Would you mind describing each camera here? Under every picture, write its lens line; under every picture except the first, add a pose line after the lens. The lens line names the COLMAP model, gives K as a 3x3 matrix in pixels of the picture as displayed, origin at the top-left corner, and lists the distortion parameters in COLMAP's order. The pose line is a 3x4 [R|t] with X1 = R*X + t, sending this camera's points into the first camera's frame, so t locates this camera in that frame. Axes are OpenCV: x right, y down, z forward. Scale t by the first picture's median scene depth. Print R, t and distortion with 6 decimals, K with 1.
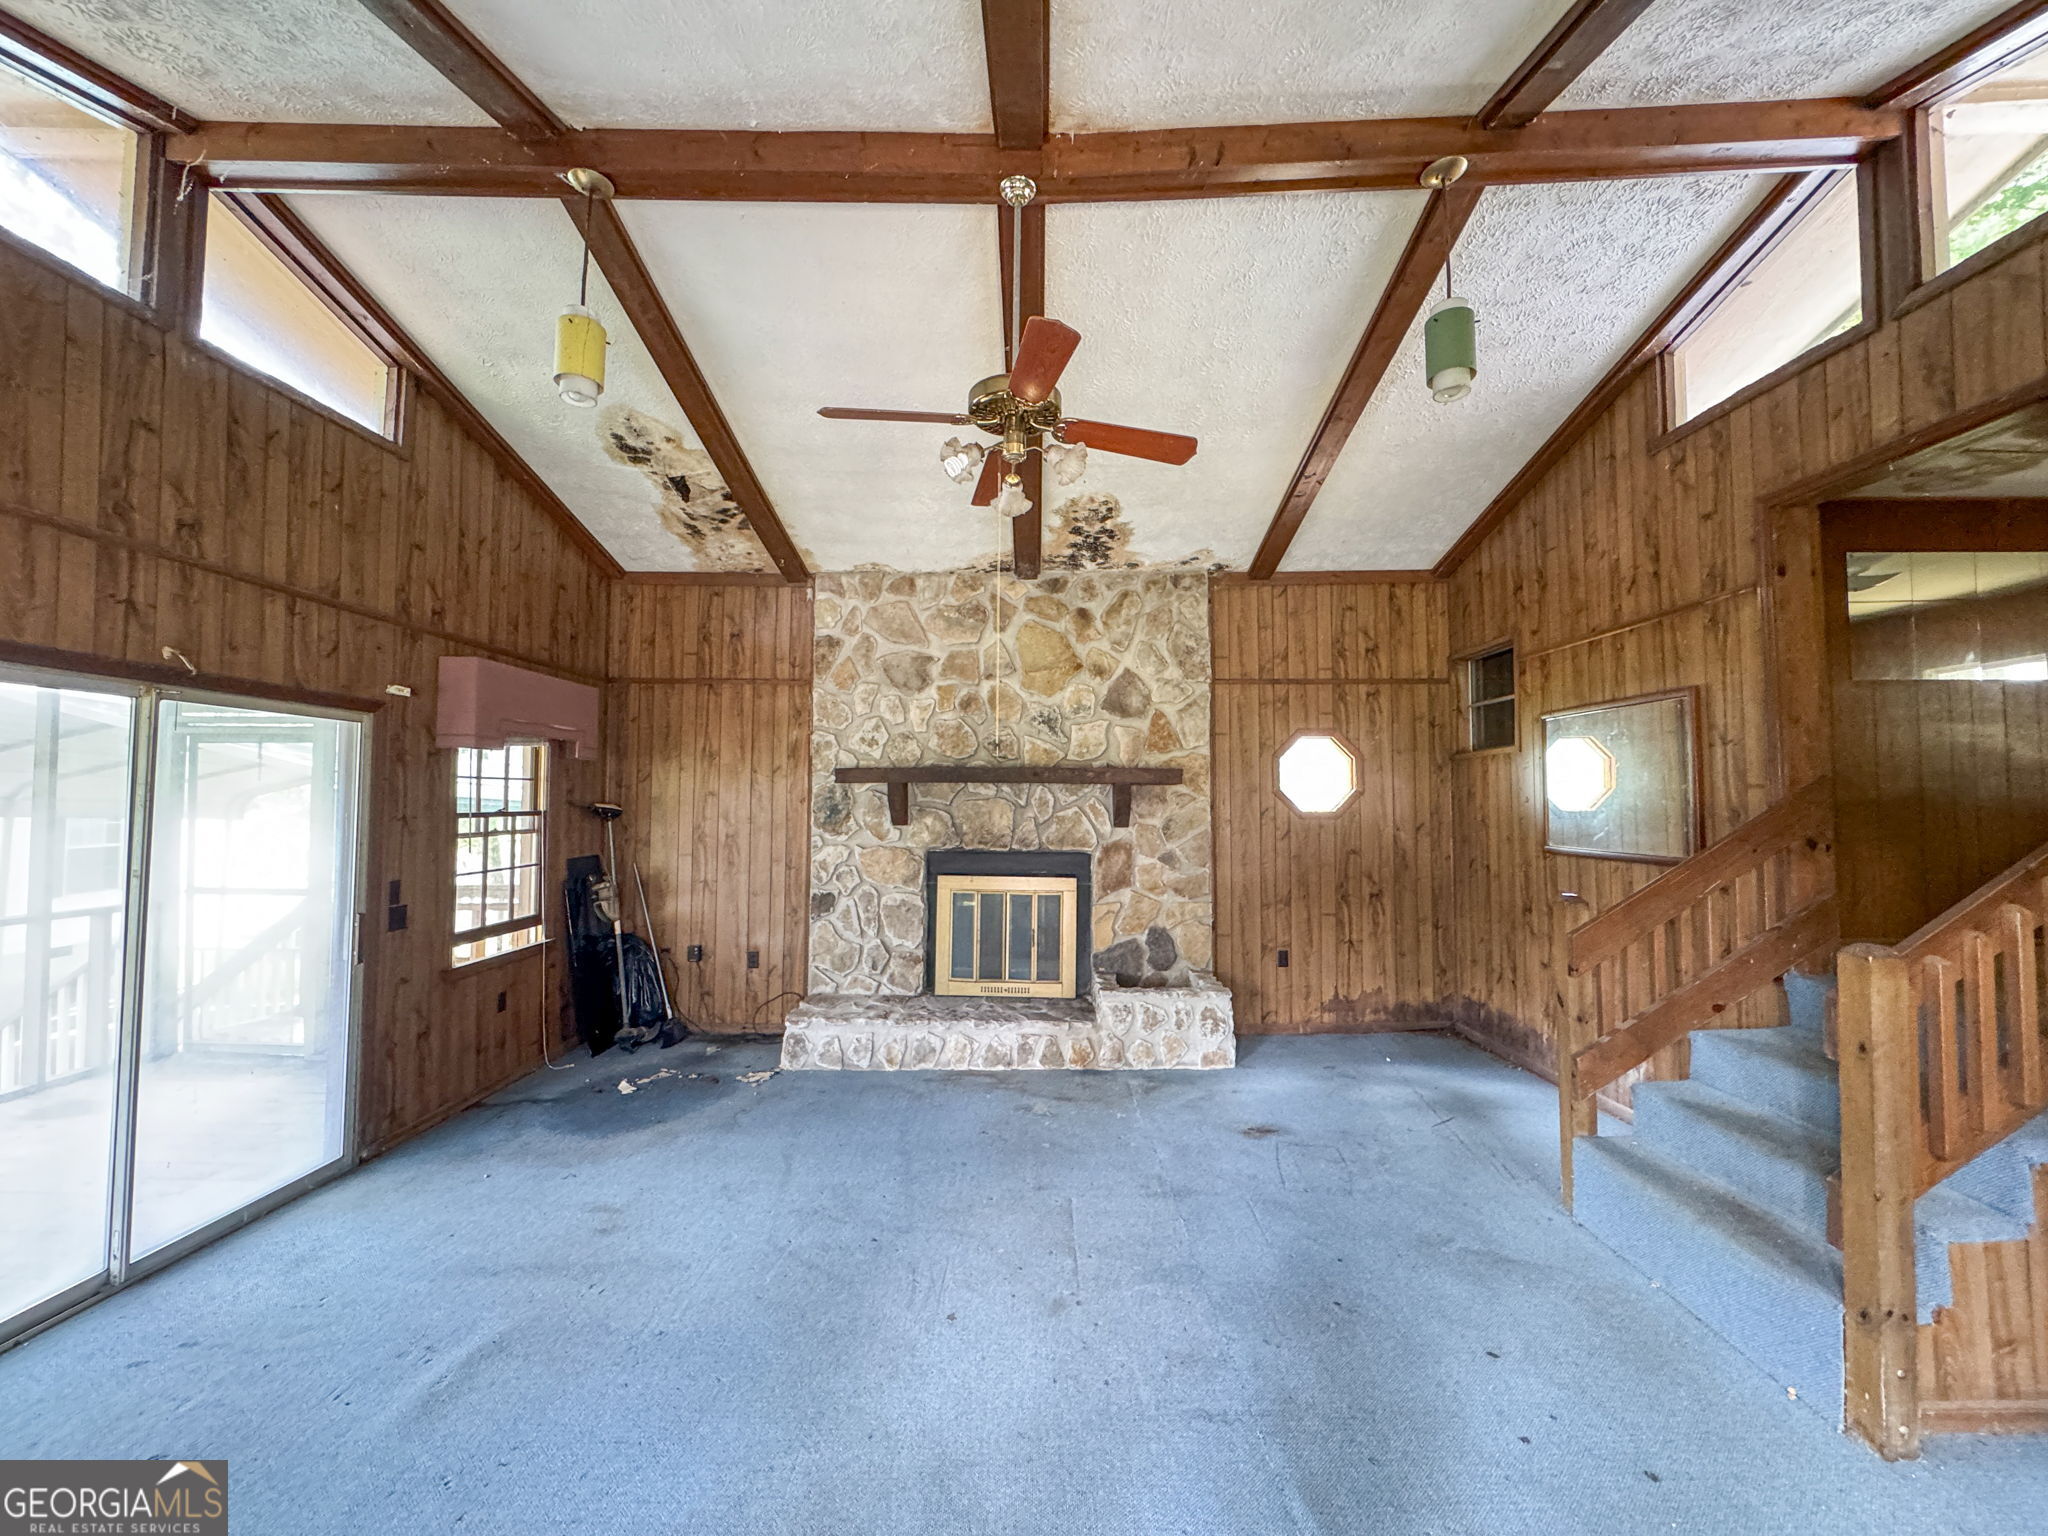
lens RADIAL K [[809.4, 0, 1025.0], [0, 809.4, 771.6], [0, 0, 1]] dist [-0.002297, 0.000650]
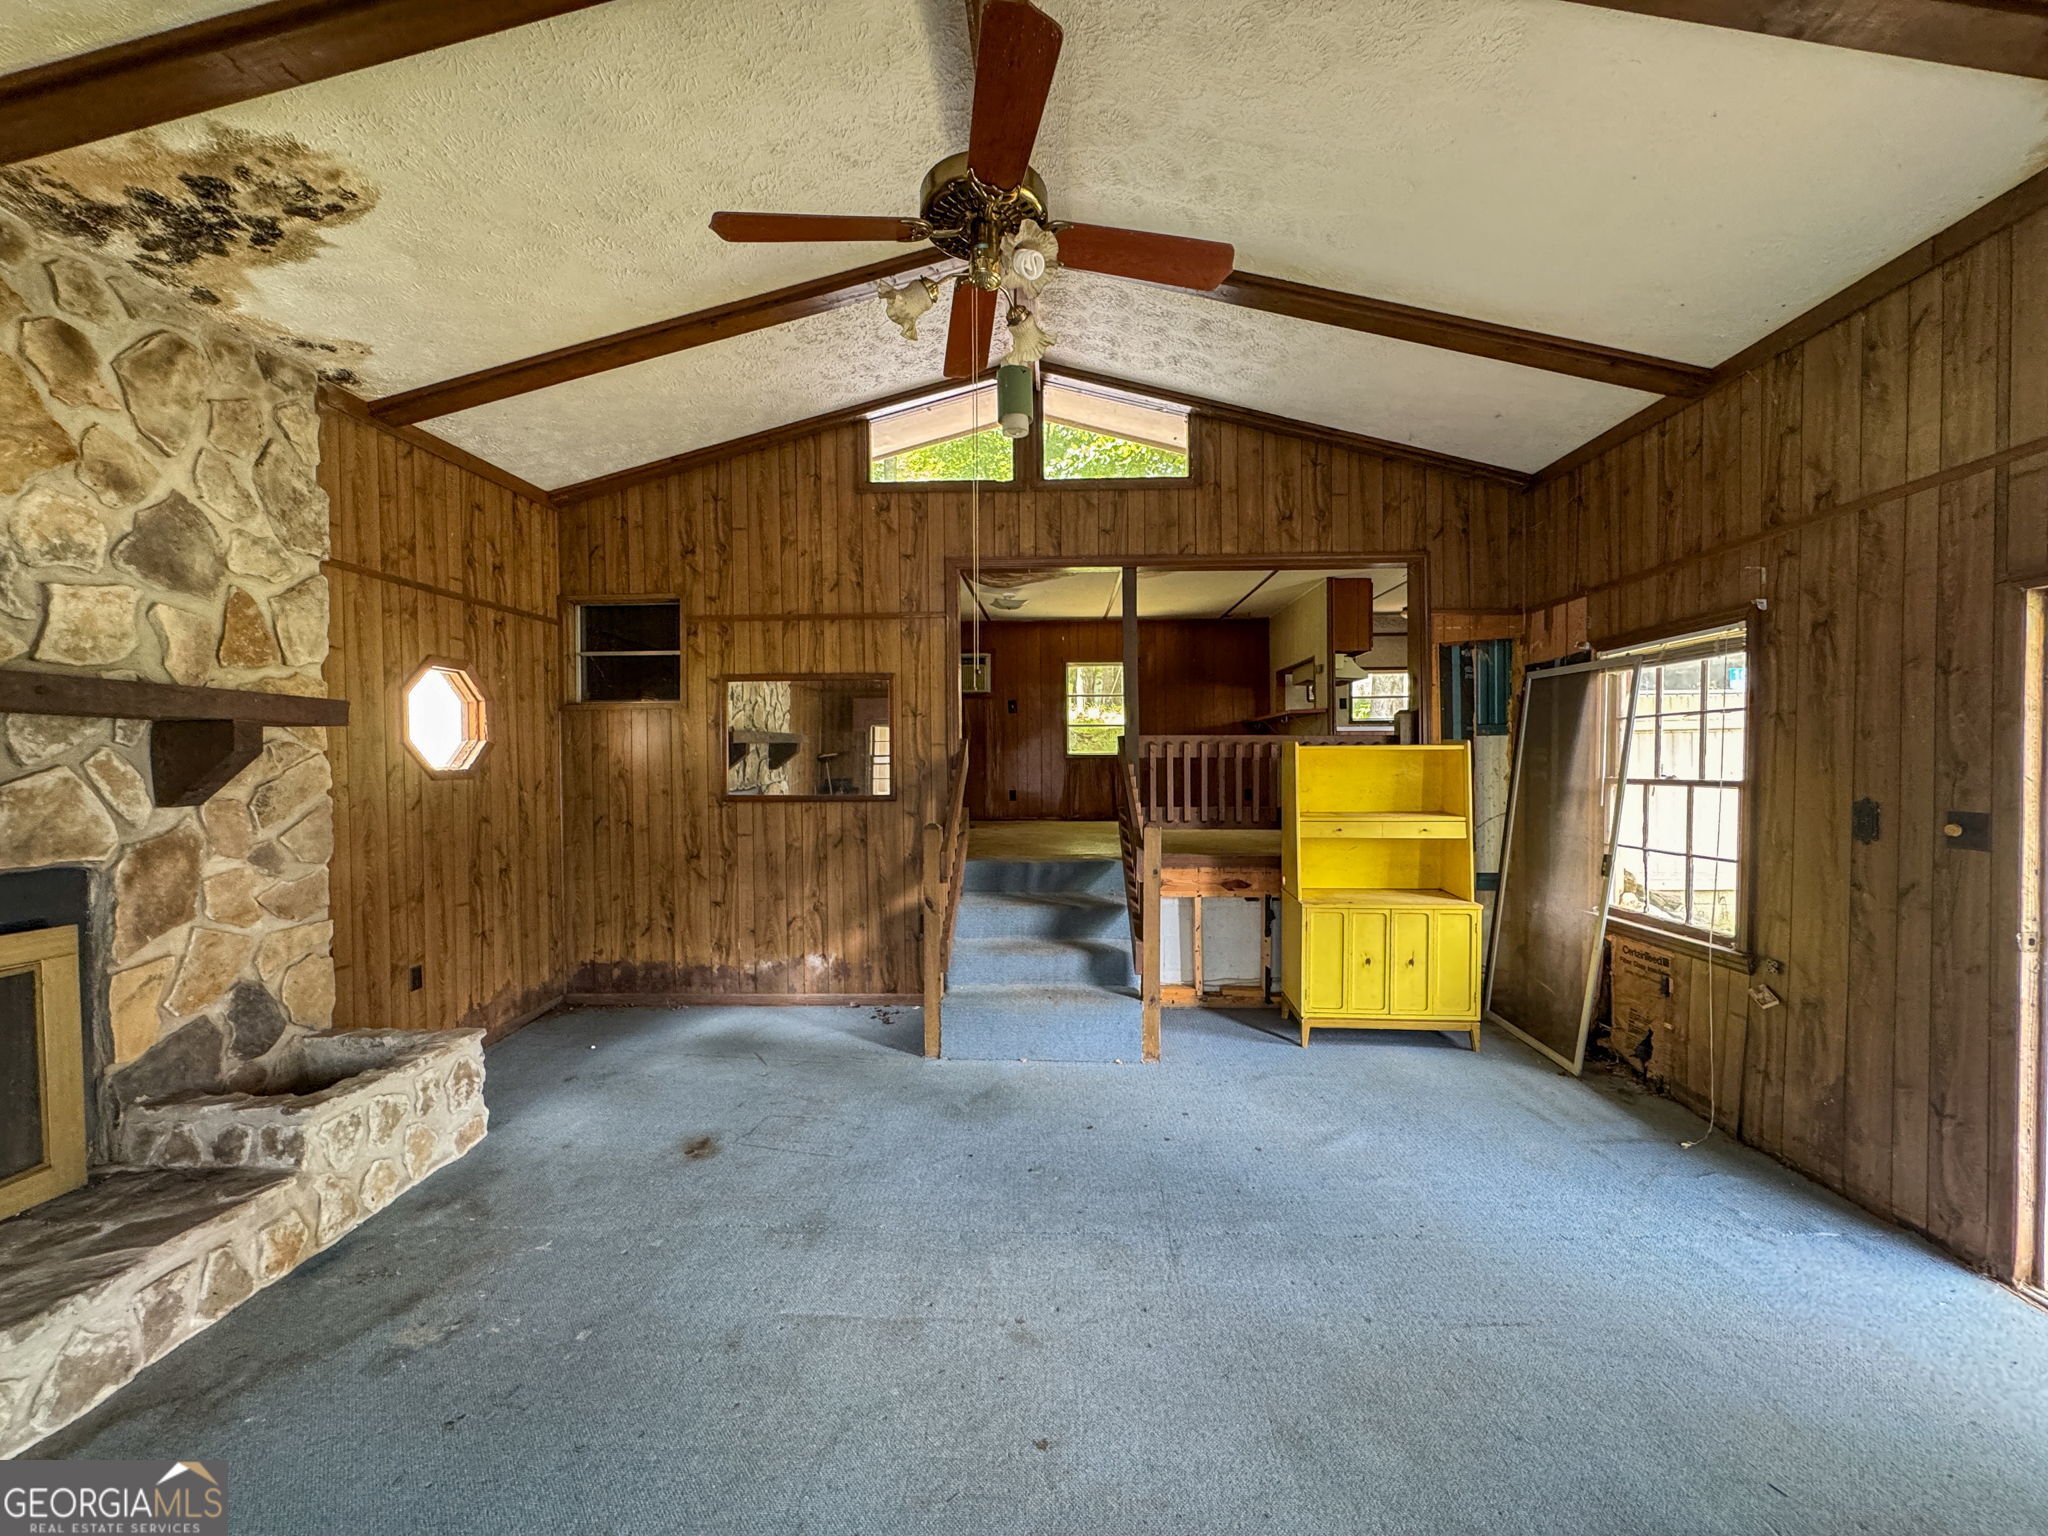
lens RADIAL K [[809.4, 0, 1023.6], [0, 809.4, 769.2], [0, 0, 1]] dist [-0.002297, 0.000650]
pose [[0.034590, -0.015256, 0.999285, -0.367156], [-0.032837, 0.999326, 0.016393, 0.019821], [-0.998862, -0.033381, 0.034065, 0.453028]]
